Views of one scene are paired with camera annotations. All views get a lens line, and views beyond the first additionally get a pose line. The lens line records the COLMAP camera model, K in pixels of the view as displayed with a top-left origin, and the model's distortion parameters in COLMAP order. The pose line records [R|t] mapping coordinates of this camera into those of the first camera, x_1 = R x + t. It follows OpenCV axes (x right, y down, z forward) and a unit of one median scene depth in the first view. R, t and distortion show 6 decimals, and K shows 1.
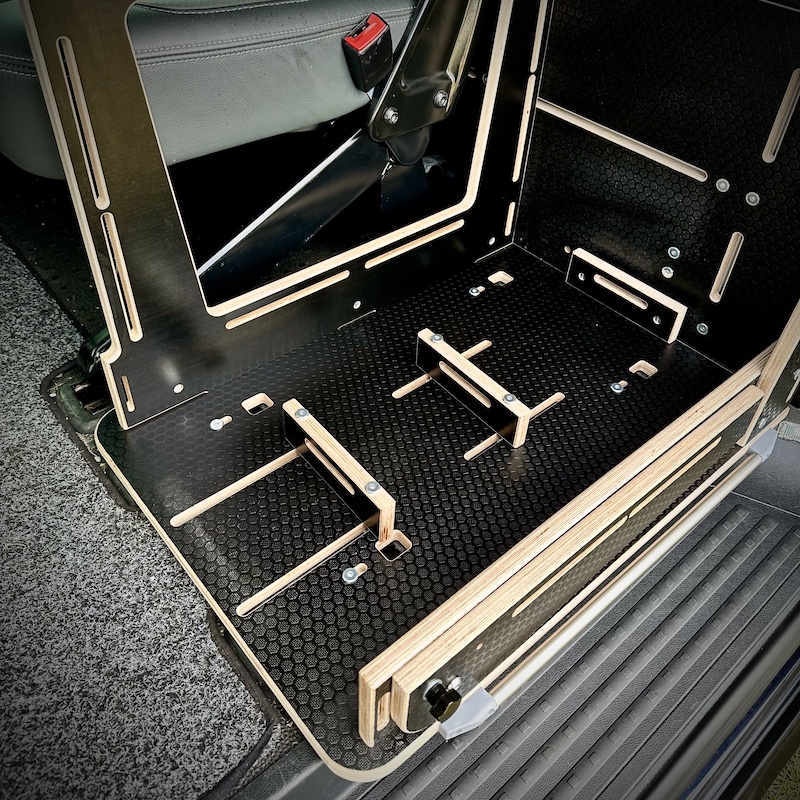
lens RADIAL K [[759.6, 0, 402.8], [0, 759.6, 341.6], [0, 0, 1]] dist [0.040310, -0.021006]
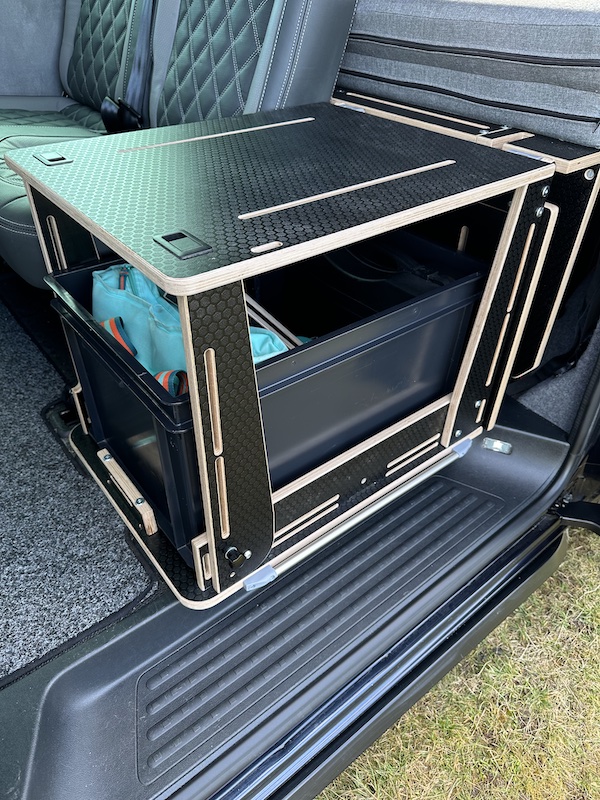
lens RADIAL K [[565.8, 0, 300.0], [0, 565.8, 400.0], [0, 0, 1]] dist [0.086636, -0.096782]
pose [[0.998827, 0.004684, -0.048199, 0.192861], [-0.006683, 0.999120, -0.041399, 0.091232], [0.047963, 0.041673, 0.997979, -0.293728]]
